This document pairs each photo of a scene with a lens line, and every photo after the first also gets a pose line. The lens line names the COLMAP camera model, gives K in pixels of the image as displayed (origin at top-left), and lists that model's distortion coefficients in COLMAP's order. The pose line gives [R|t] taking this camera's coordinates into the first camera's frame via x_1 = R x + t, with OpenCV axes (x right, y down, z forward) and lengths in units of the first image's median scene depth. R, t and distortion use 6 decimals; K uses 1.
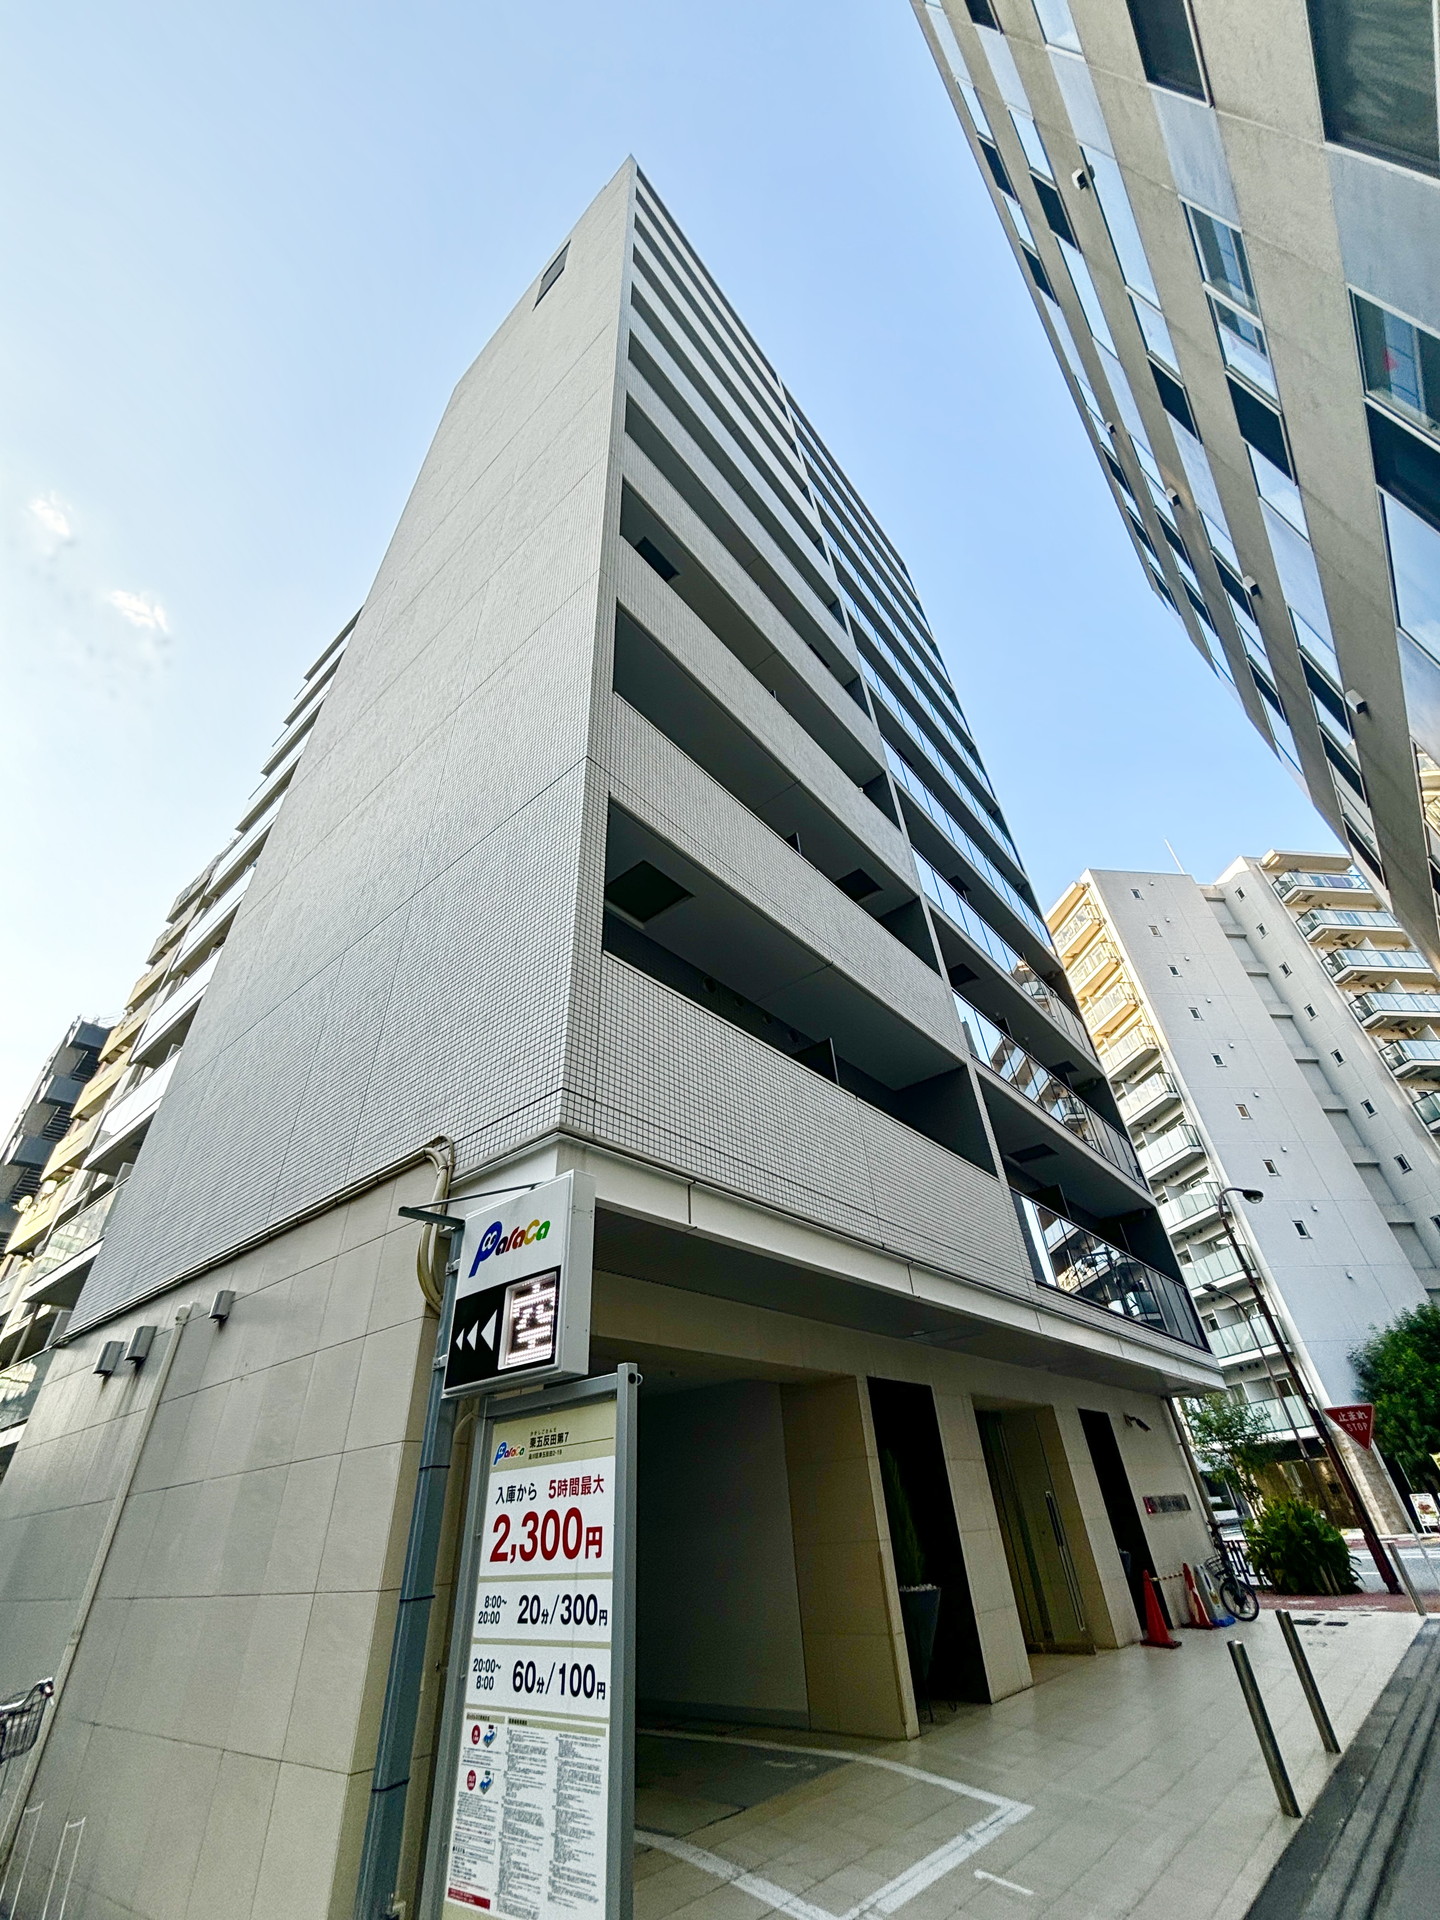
lens RADIAL K [[774.0, 0, 714.5], [0, 774.0, 958.1], [0, 0, 1]] dist [0.000685, 0.000002]
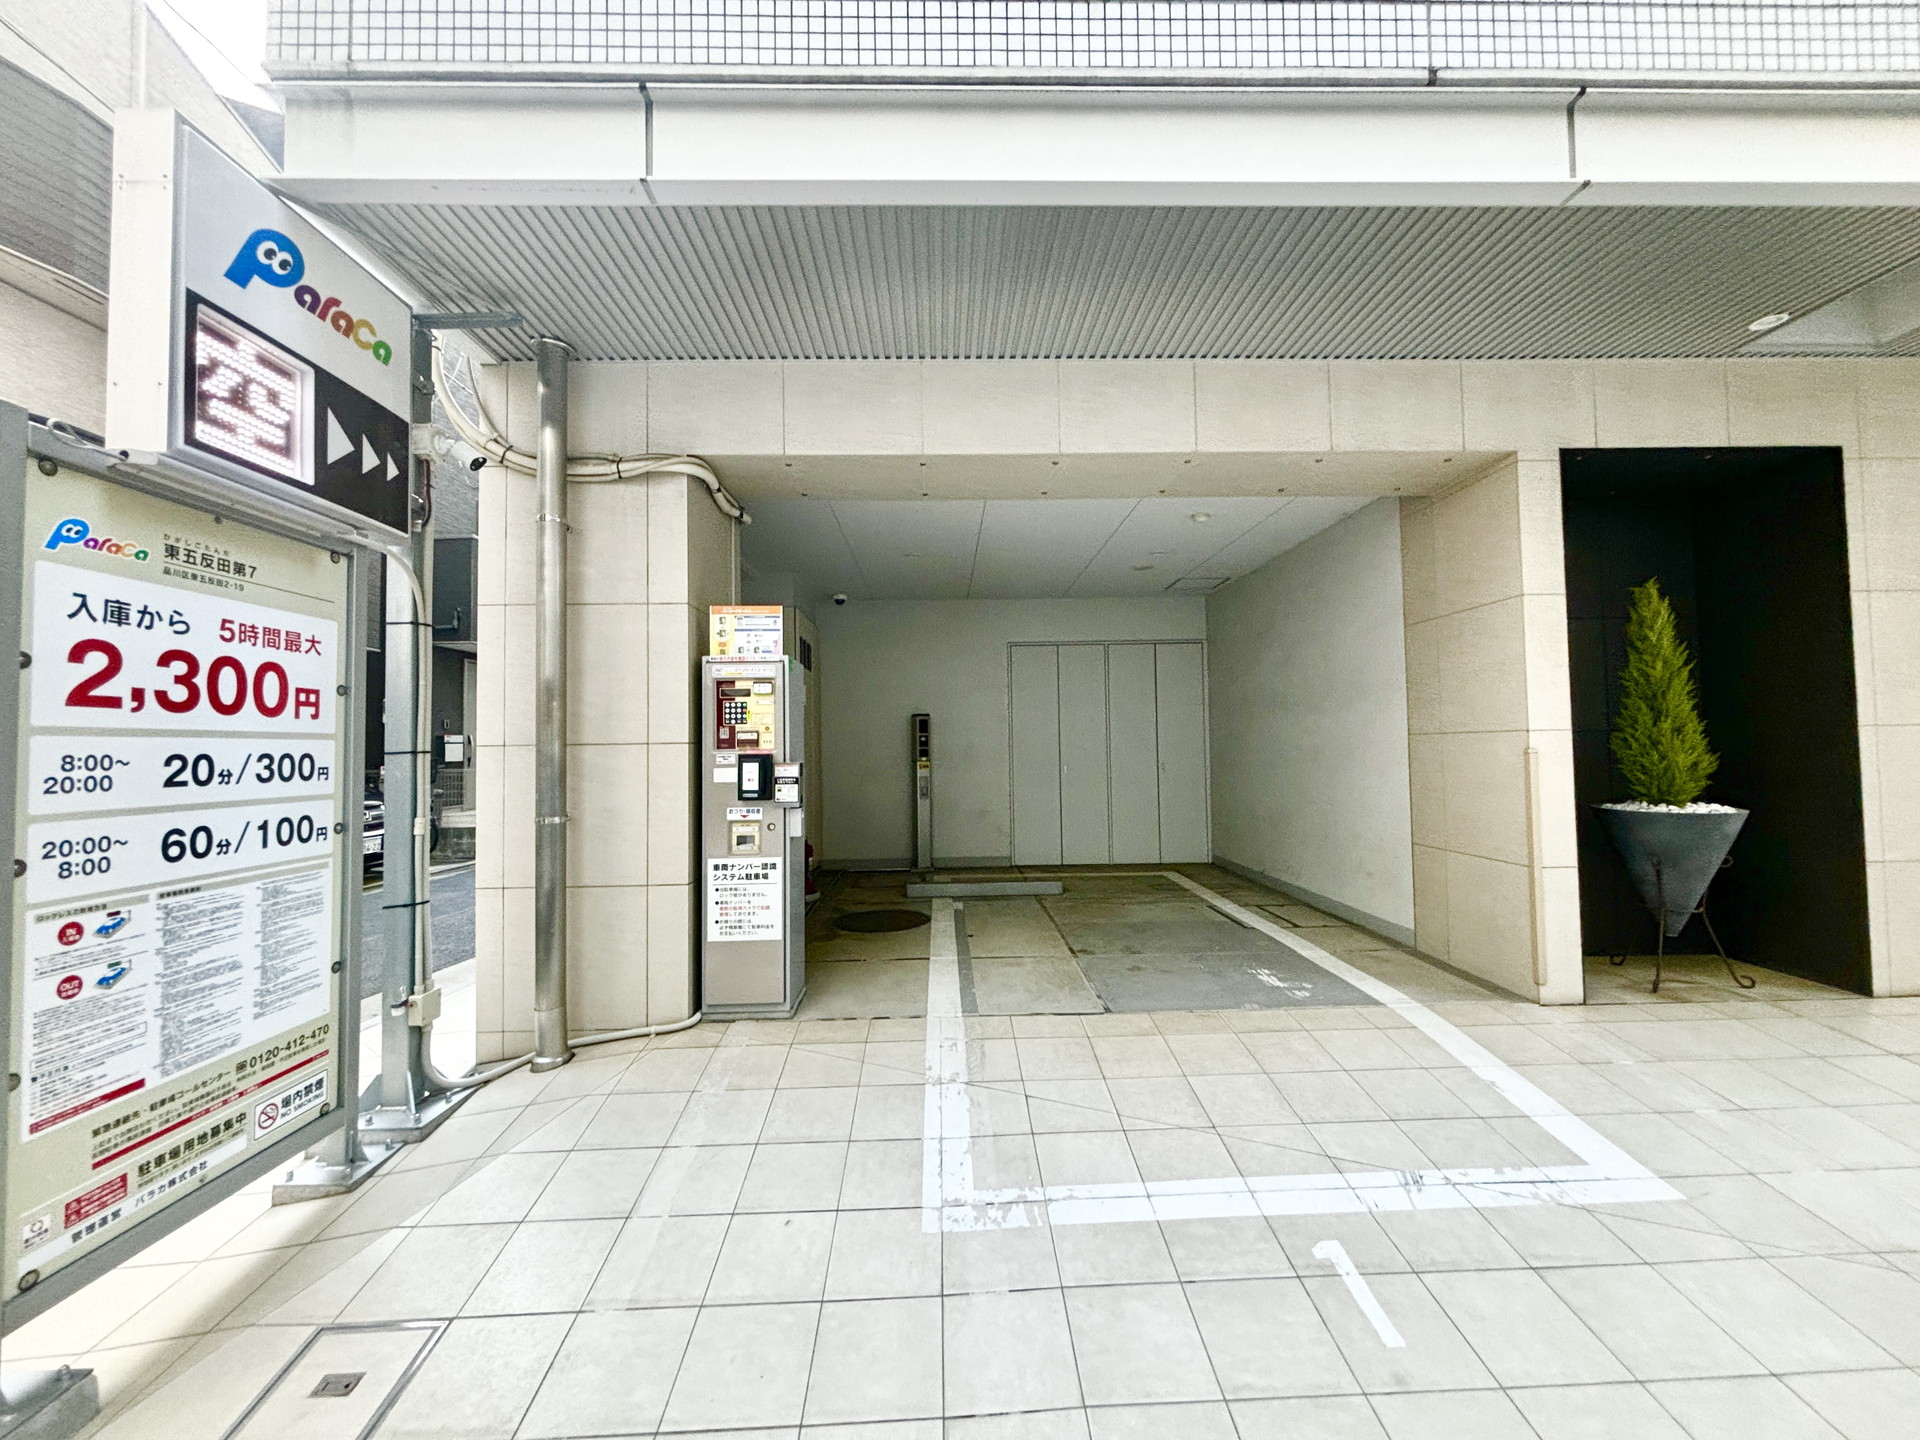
lens RADIAL K [[774.0, 0, 960.0], [0, 774.0, 720.0], [0, 0, 1]] dist [0.000685, 0.000002]
pose [[0.668863, 0.016556, -0.743202, 0.311073], [0.423729, 0.812951, 0.399456, 0.337906], [0.610800, -0.582097, 0.536737, 0.439936]]
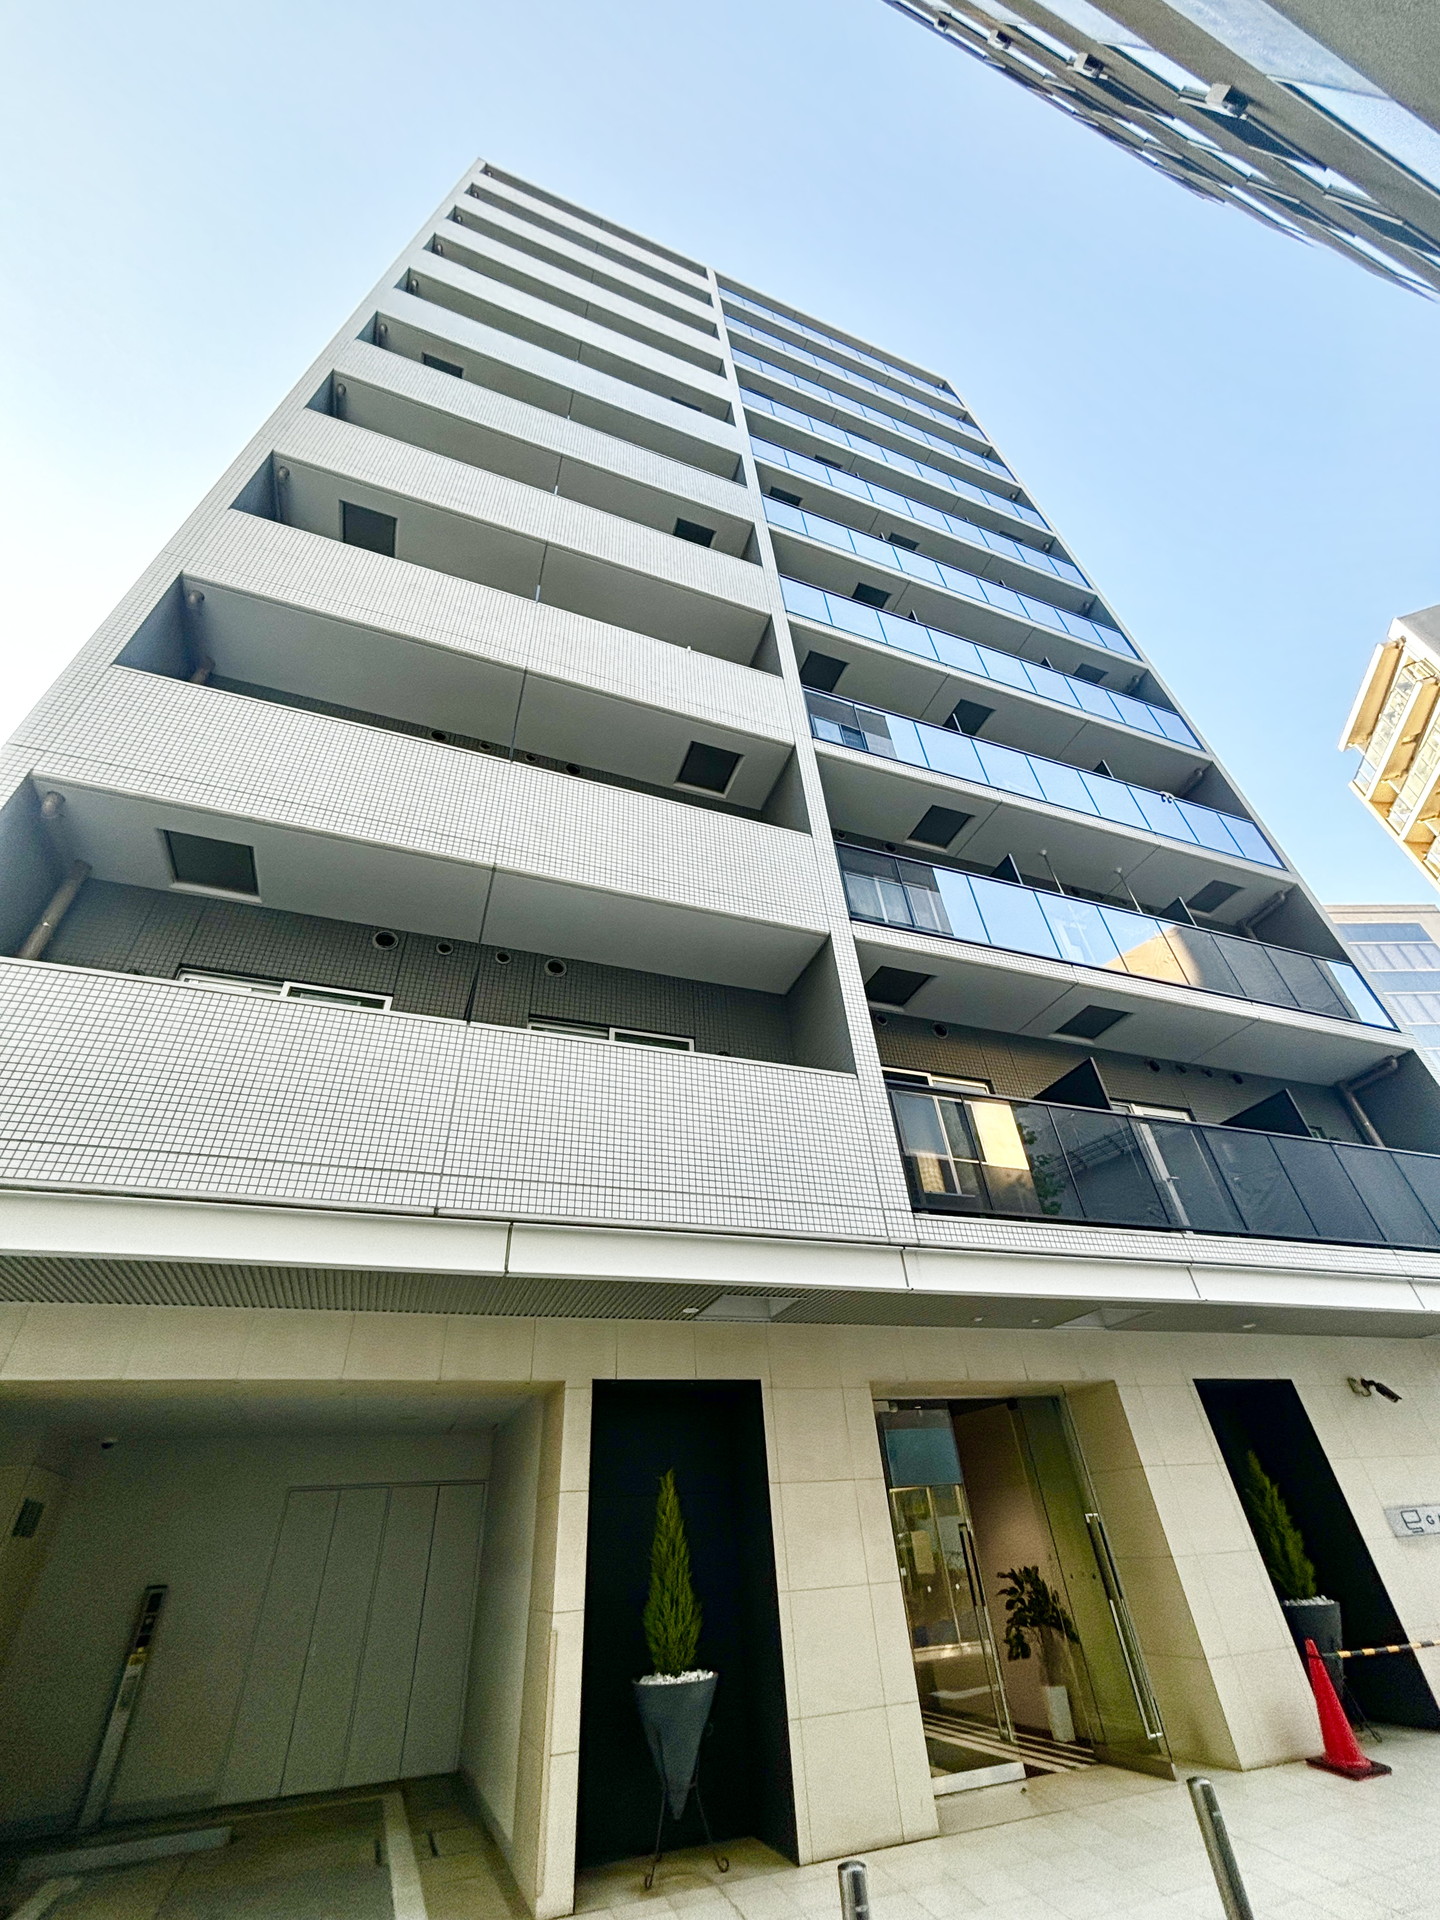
lens RADIAL K [[774.0, 0, 714.5], [0, 774.0, 958.1], [0, 0, 1]] dist [0.000685, 0.000002]
pose [[0.874518, -0.293166, -0.386357, 0.717802], [0.297177, 0.953469, -0.050830, 0.231285], [0.383281, -0.070364, 0.920948, 0.398257]]
